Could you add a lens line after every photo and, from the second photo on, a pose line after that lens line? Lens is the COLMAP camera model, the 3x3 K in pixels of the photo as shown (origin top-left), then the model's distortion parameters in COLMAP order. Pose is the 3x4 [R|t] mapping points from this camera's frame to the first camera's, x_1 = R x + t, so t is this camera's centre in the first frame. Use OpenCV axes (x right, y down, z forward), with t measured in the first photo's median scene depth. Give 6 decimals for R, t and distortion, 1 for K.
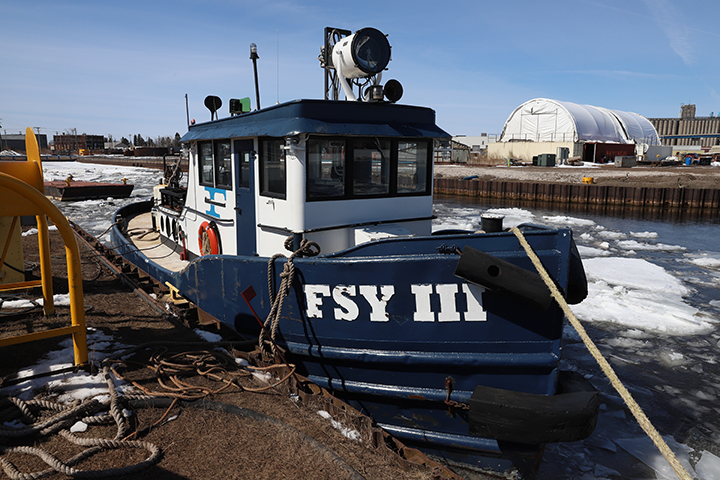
lens RADIAL K [[493.4, 0, 360.0], [0, 493.4, 240.0], [0, 0, 1]] dist [-0.107463, 0.078882]
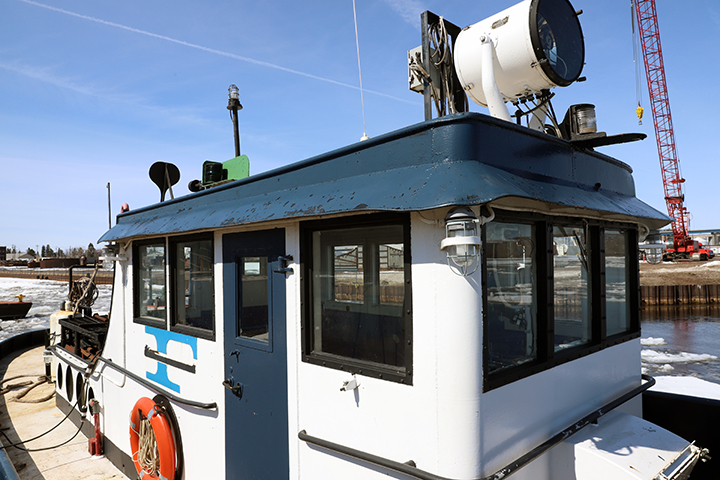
lens RADIAL K [[493.4, 0, 360.0], [0, 493.4, 240.0], [0, 0, 1]] dist [-0.107463, 0.078882]
pose [[0.987446, -0.015212, 0.157223, -0.161601], [0.048720, 0.976155, -0.211537, -0.073887], [-0.150256, 0.216541, 0.964641, 0.420402]]
